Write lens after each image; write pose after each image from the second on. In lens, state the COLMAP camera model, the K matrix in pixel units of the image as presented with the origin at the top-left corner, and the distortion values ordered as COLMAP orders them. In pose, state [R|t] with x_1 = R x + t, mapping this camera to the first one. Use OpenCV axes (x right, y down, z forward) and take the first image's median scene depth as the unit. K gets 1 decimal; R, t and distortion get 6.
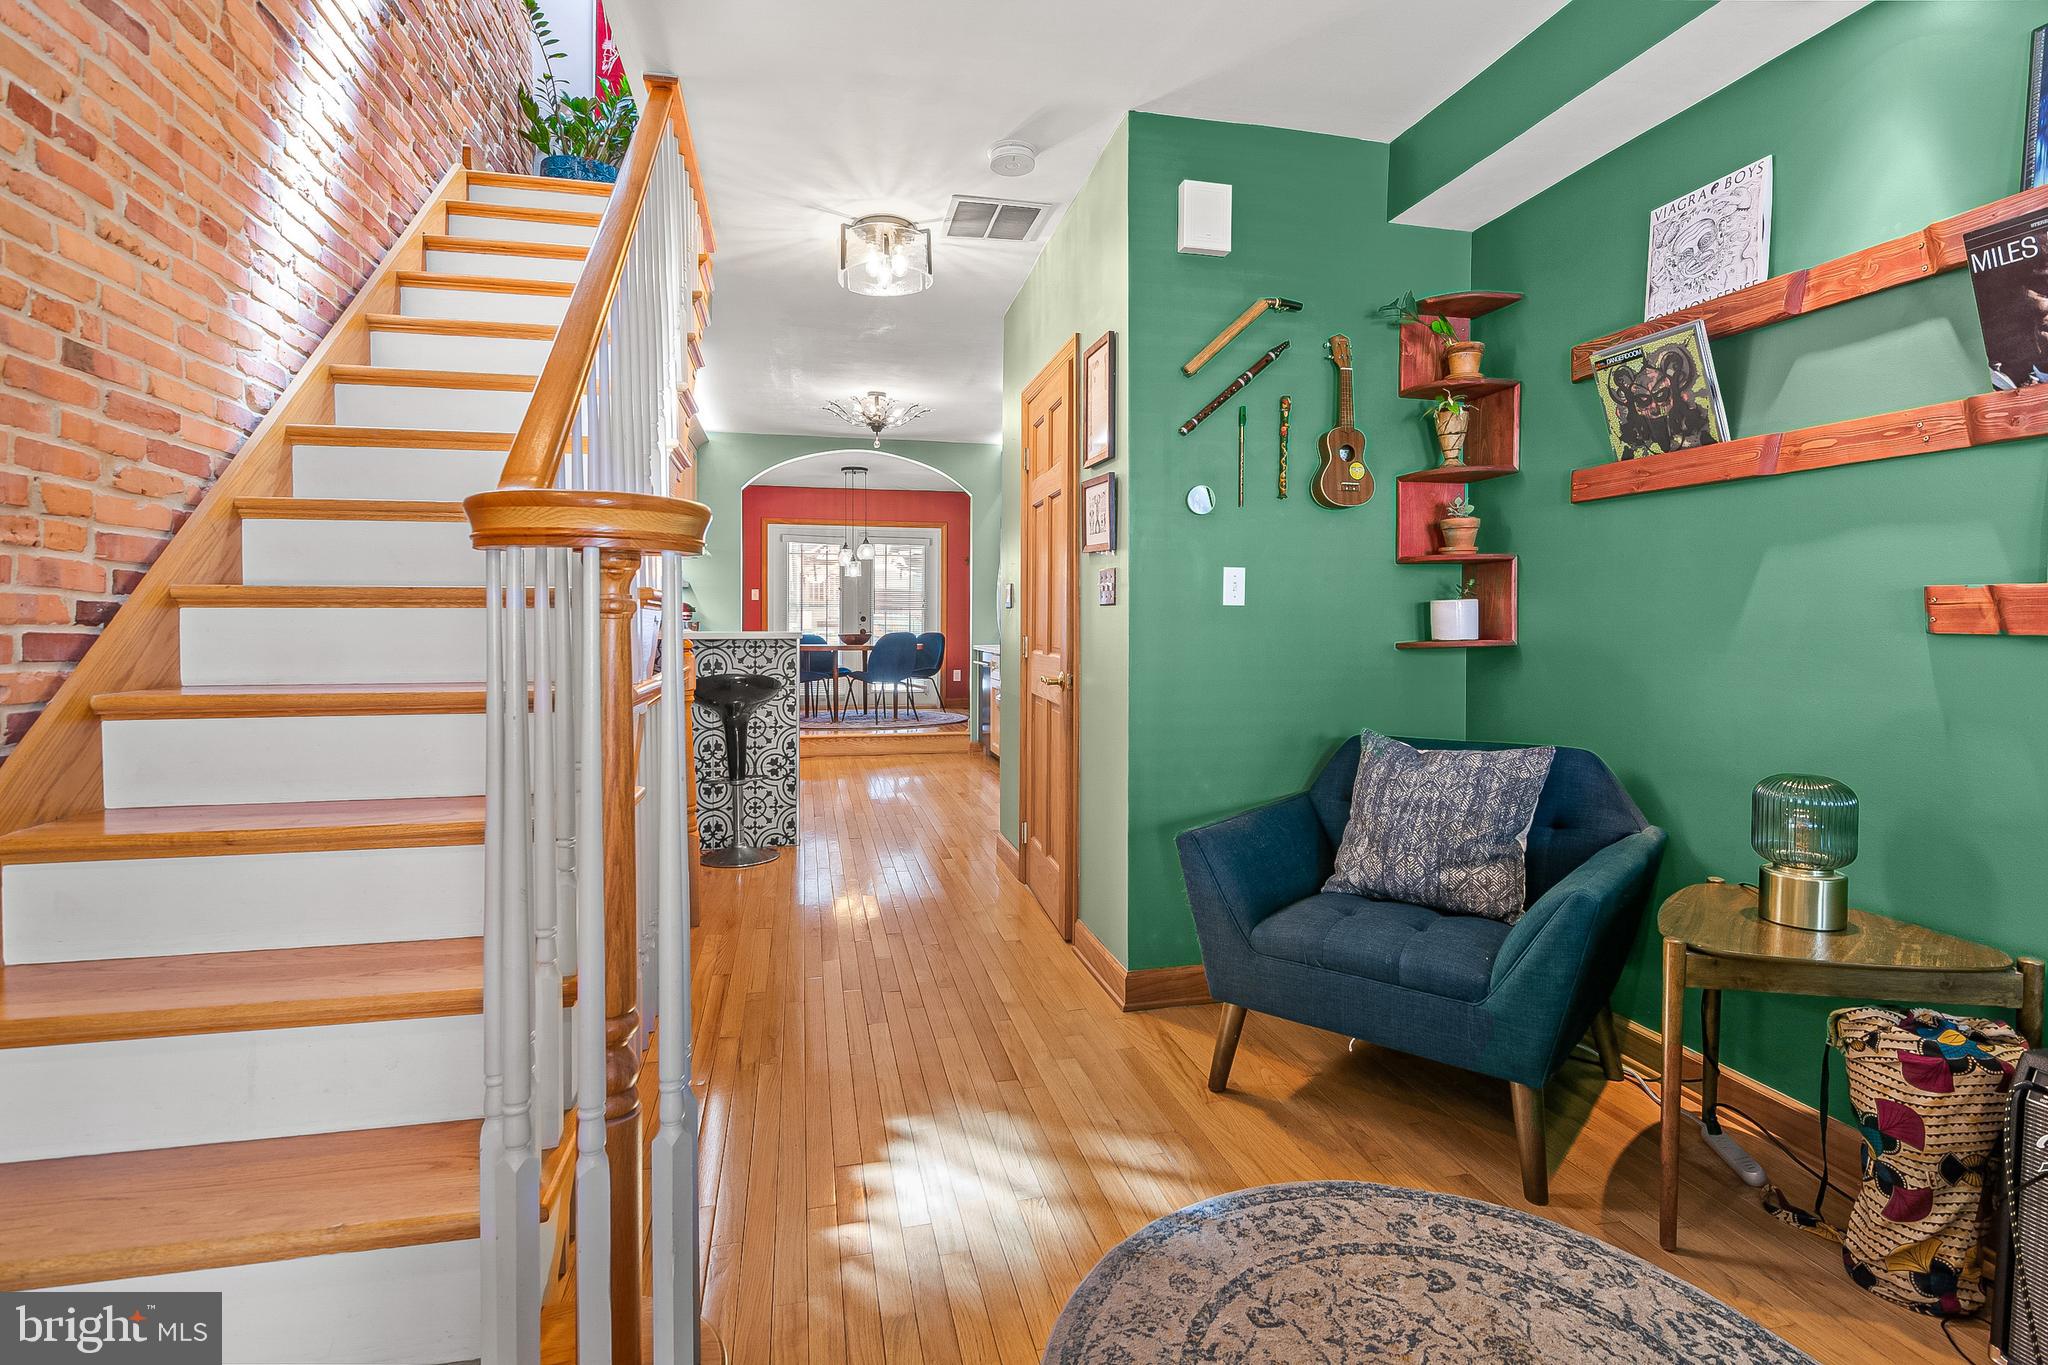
lens RADIAL K [[1014.2, 0, 1017.8], [0, 1014.2, 652.6], [0, 0, 1]] dist [-0.006244, -0.002719]
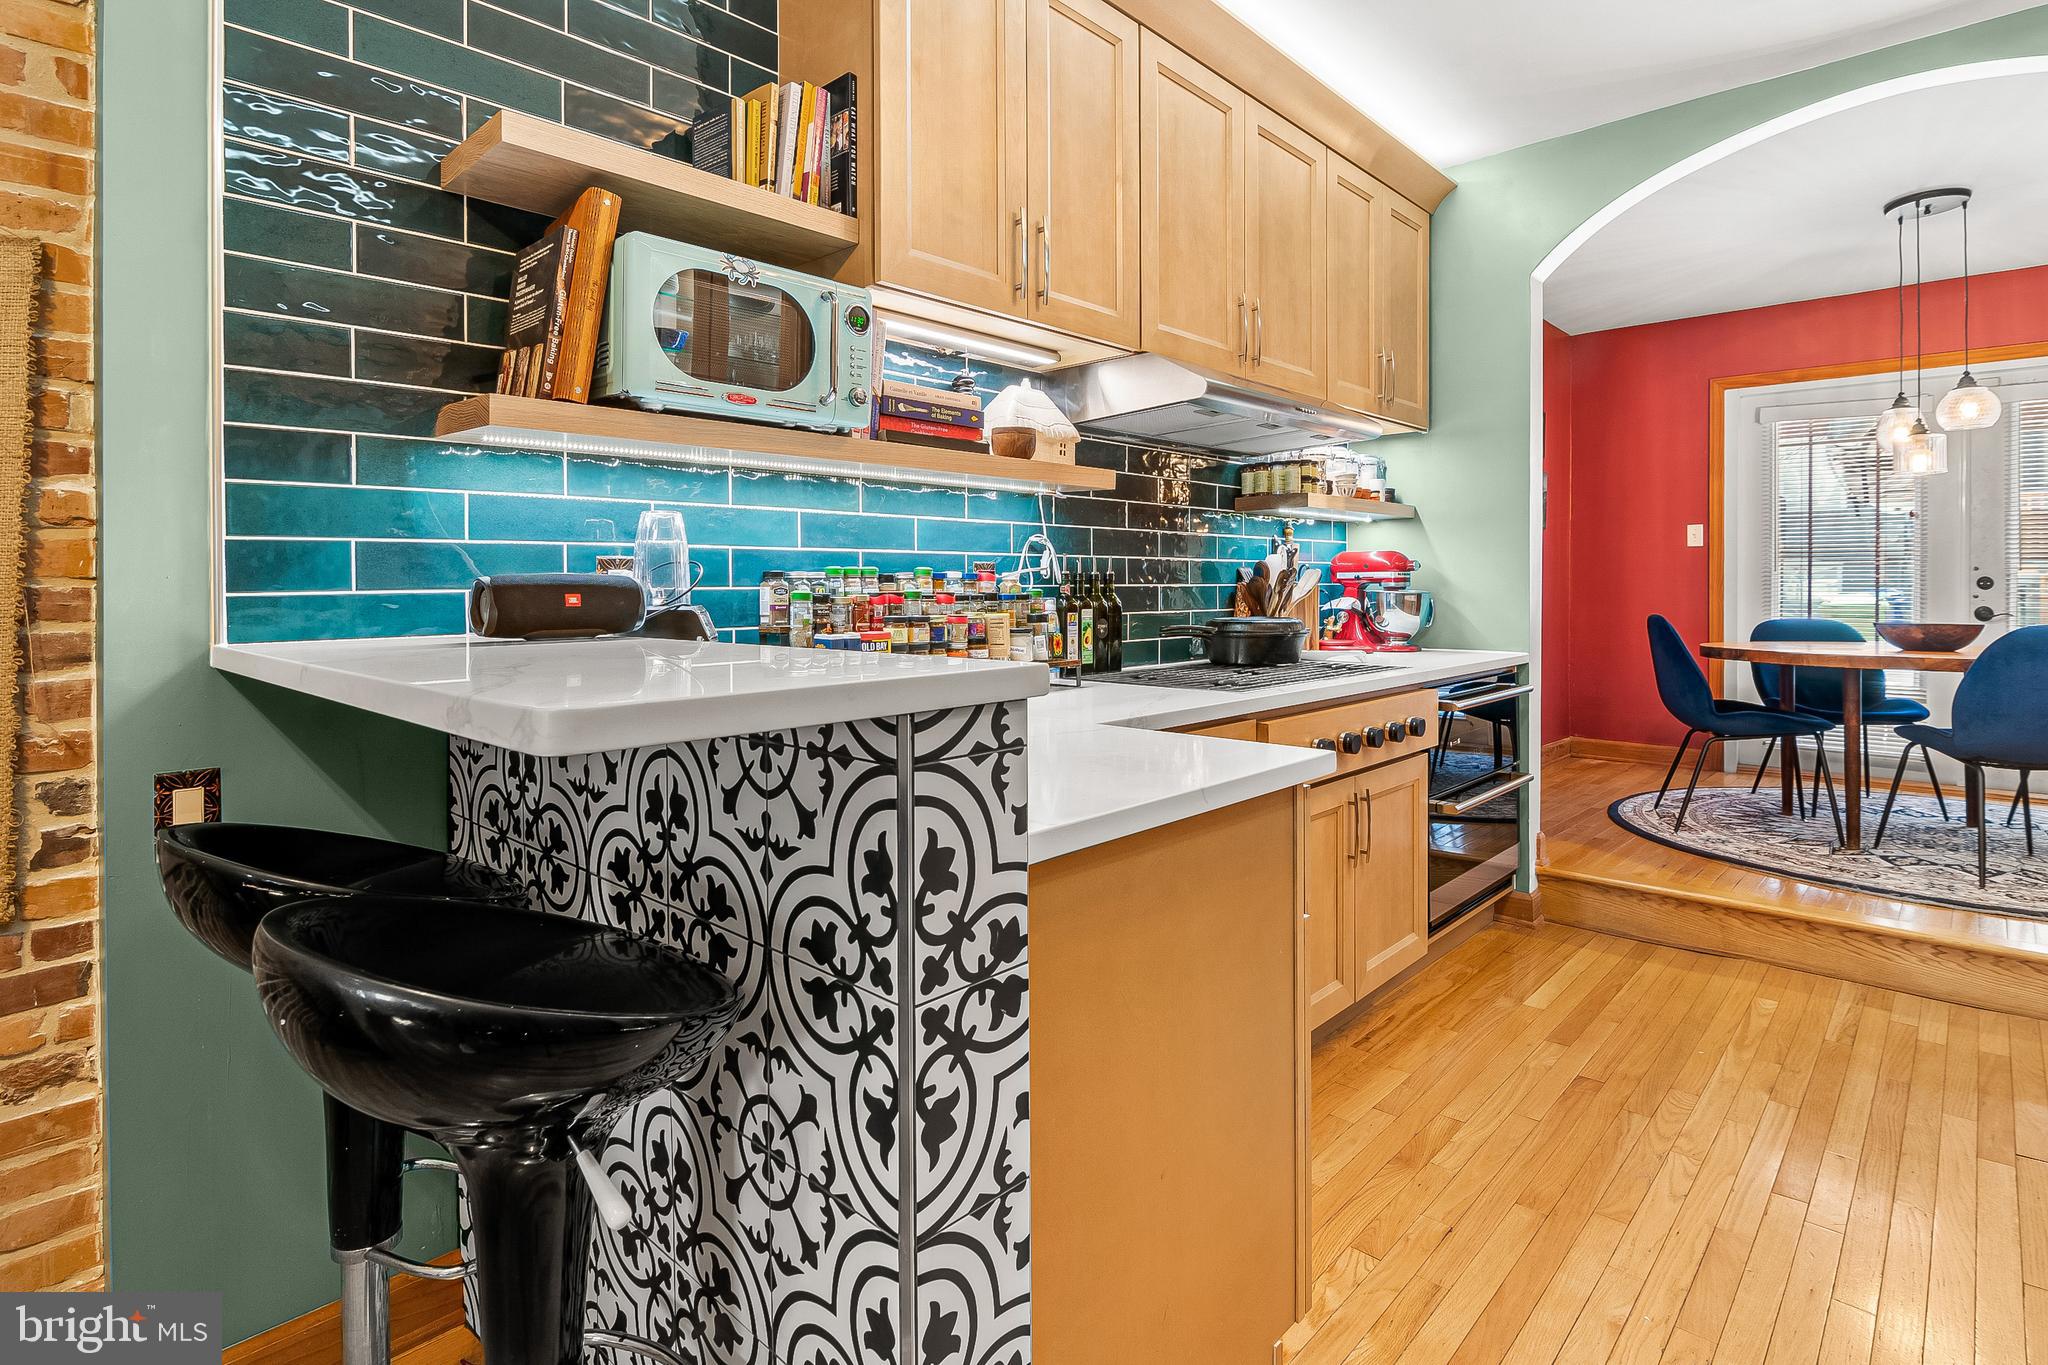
lens RADIAL K [[1014.2, 0, 1049.2], [0, 1014.2, 589.0], [0, 0, 1]] dist [-0.006244, -0.002719]
pose [[0.571136, 0.005733, -0.820835, -0.124957], [-0.024718, 0.999642, -0.010217, -0.065192], [0.820483, 0.026125, 0.571074, 1.743506]]
